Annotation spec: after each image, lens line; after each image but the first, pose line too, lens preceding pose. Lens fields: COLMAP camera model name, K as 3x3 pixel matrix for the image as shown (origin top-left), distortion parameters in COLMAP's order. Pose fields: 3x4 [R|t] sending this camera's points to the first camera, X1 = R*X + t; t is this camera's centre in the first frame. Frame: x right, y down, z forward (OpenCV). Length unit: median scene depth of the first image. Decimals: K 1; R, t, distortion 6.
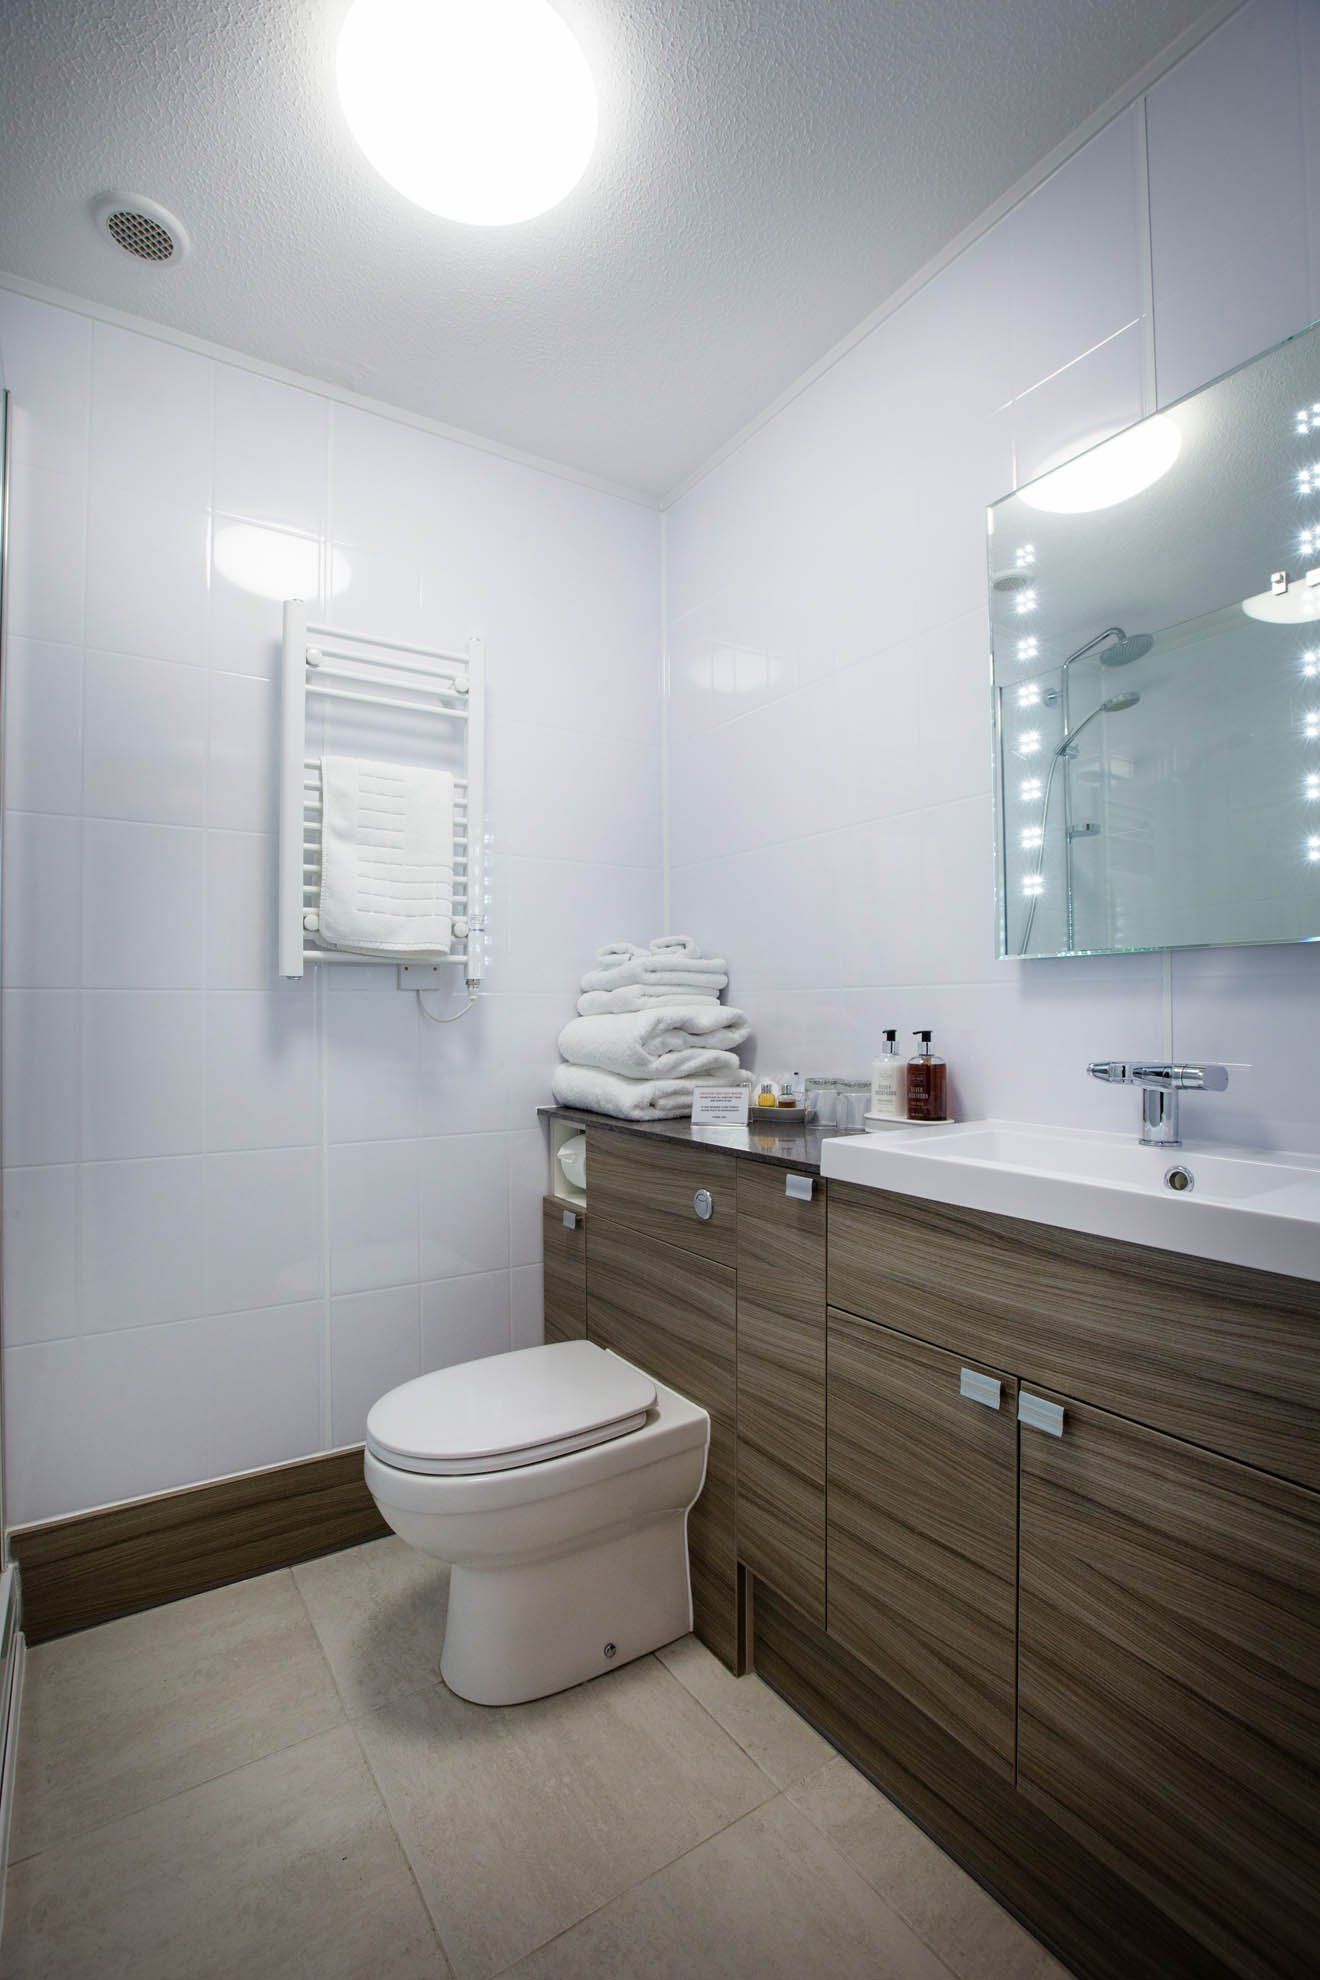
lens RADIAL K [[912.2, 0, 660.0], [0, 912.2, 990.0], [0, 0, 1]] dist [-0.001216, 0.020733]
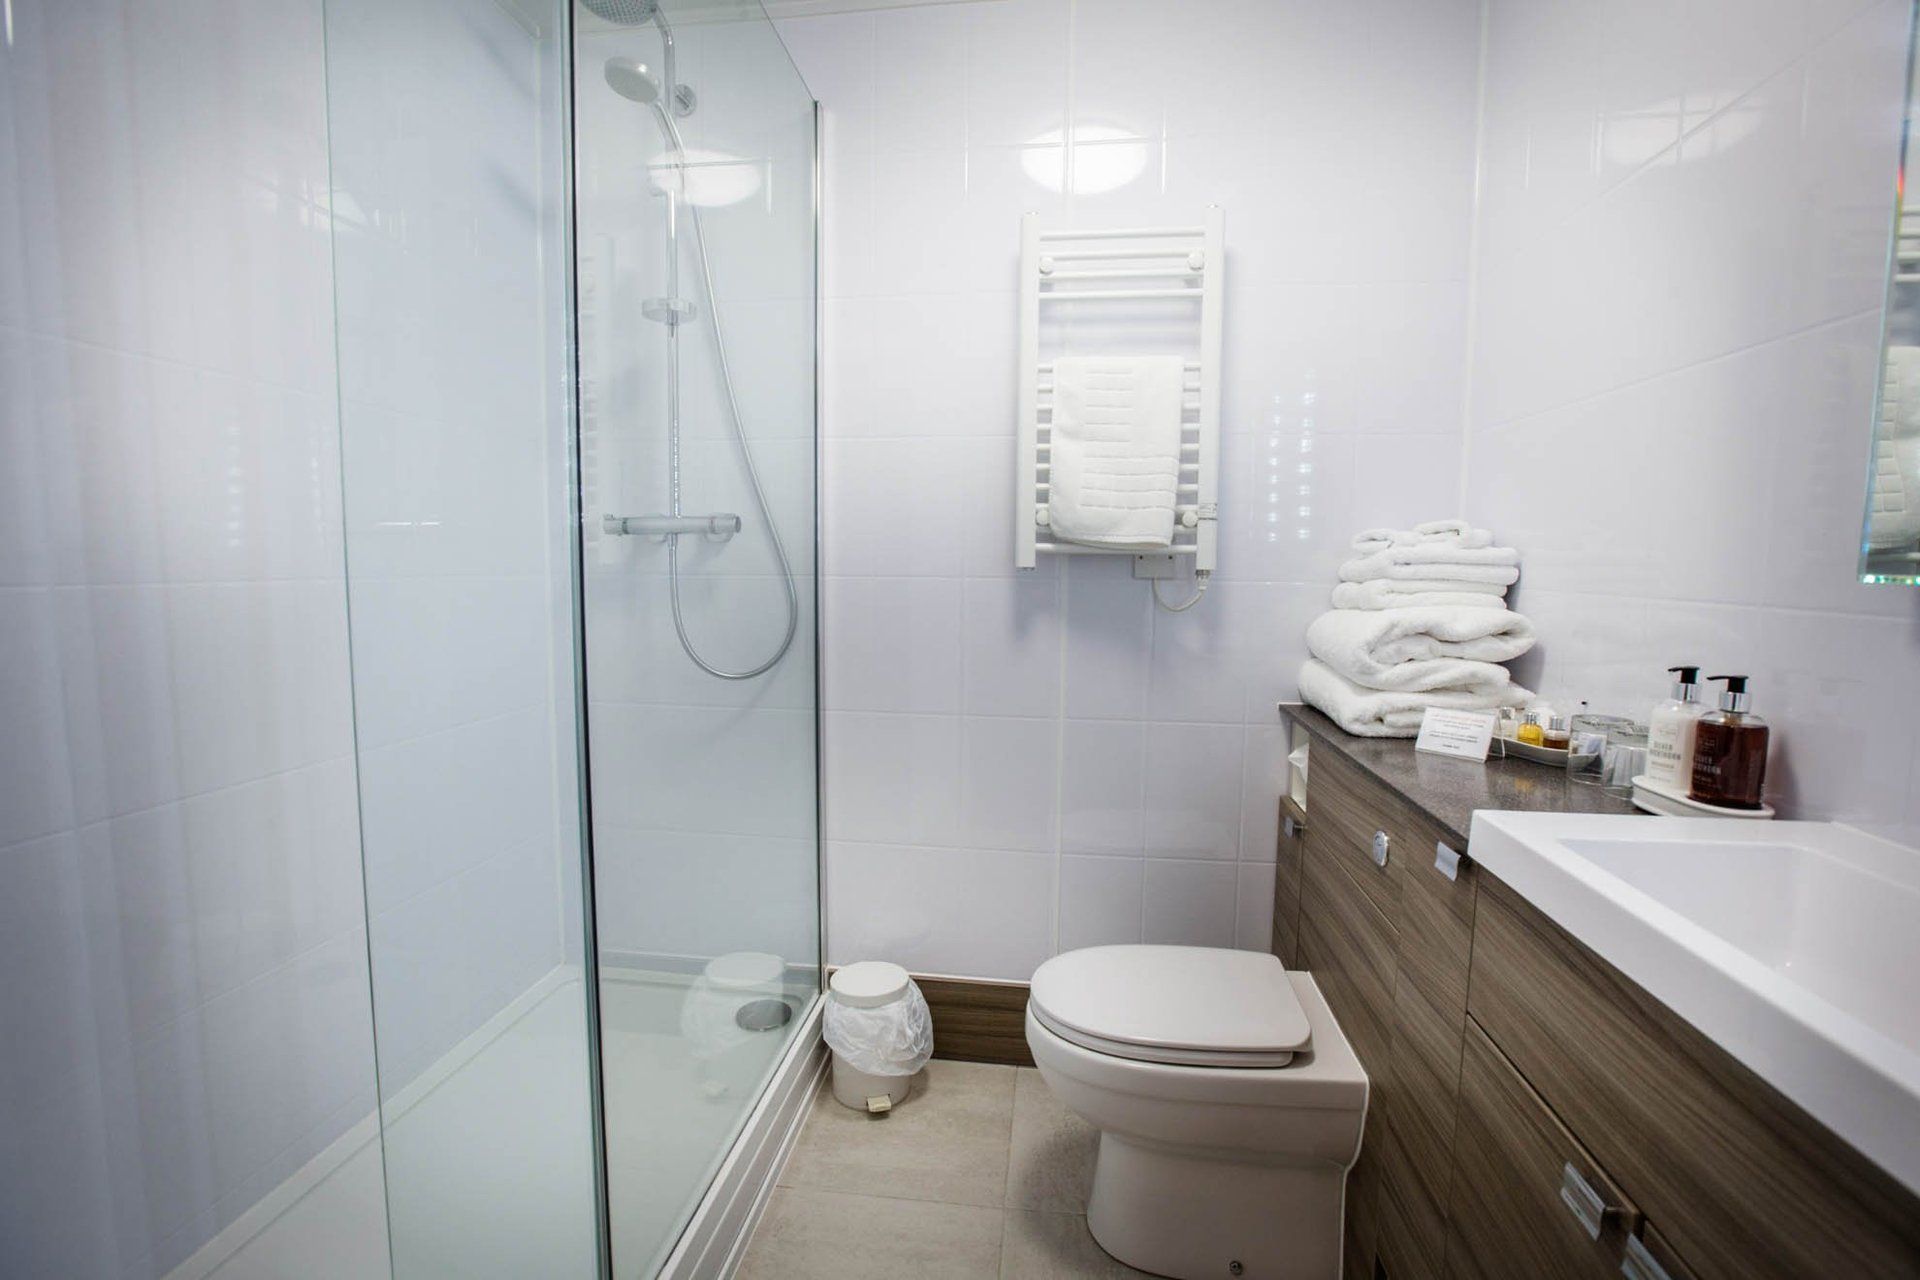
lens RADIAL K [[884.6, 0, 960.0], [0, 884.6, 640.0], [0, 0, 1]] dist [-0.001216, 0.020733]
pose [[0.786656, 0.070317, -0.613374, 0.191887], [-0.003378, 0.993968, 0.109615, -0.042254], [0.617382, -0.084157, 0.782149, 0.095010]]
